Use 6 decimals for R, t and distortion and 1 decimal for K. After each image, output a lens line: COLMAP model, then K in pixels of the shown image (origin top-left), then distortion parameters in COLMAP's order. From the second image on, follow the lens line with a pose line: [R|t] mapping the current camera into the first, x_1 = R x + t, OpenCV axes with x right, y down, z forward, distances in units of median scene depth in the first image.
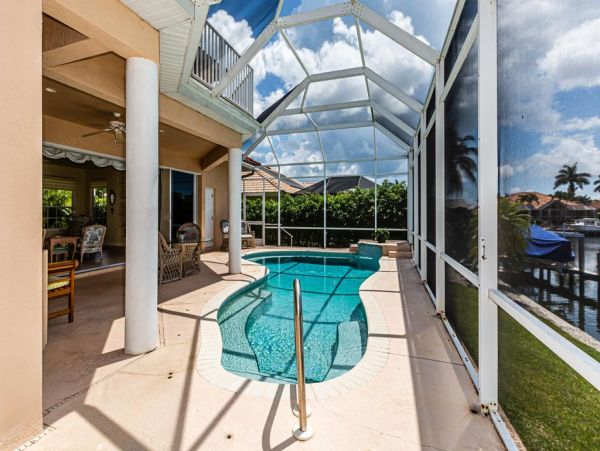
lens RADIAL K [[273.8, 0, 291.7], [0, 273.8, 212.9], [0, 0, 1]] dist [-0.002601, 0.000546]
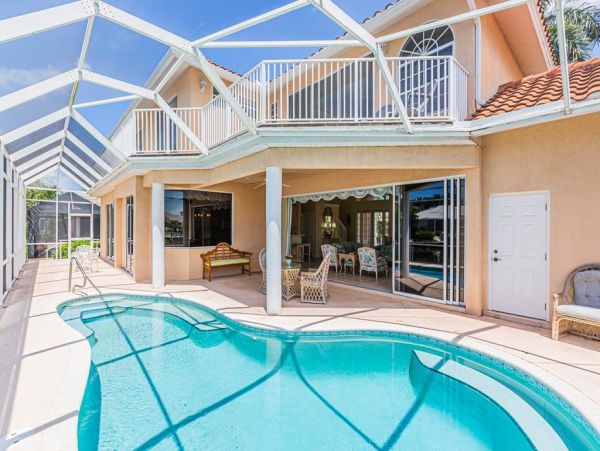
lens RADIAL K [[273.8, 0, 298.4], [0, 273.8, 228.2], [0, 0, 1]] dist [-0.002601, 0.000546]
pose [[-0.461592, -0.000368, -0.887092, 0.660242], [0.000346, 1.000000, -0.000595, -0.058848], [0.887092, -0.000581, -0.461592, 1.873237]]
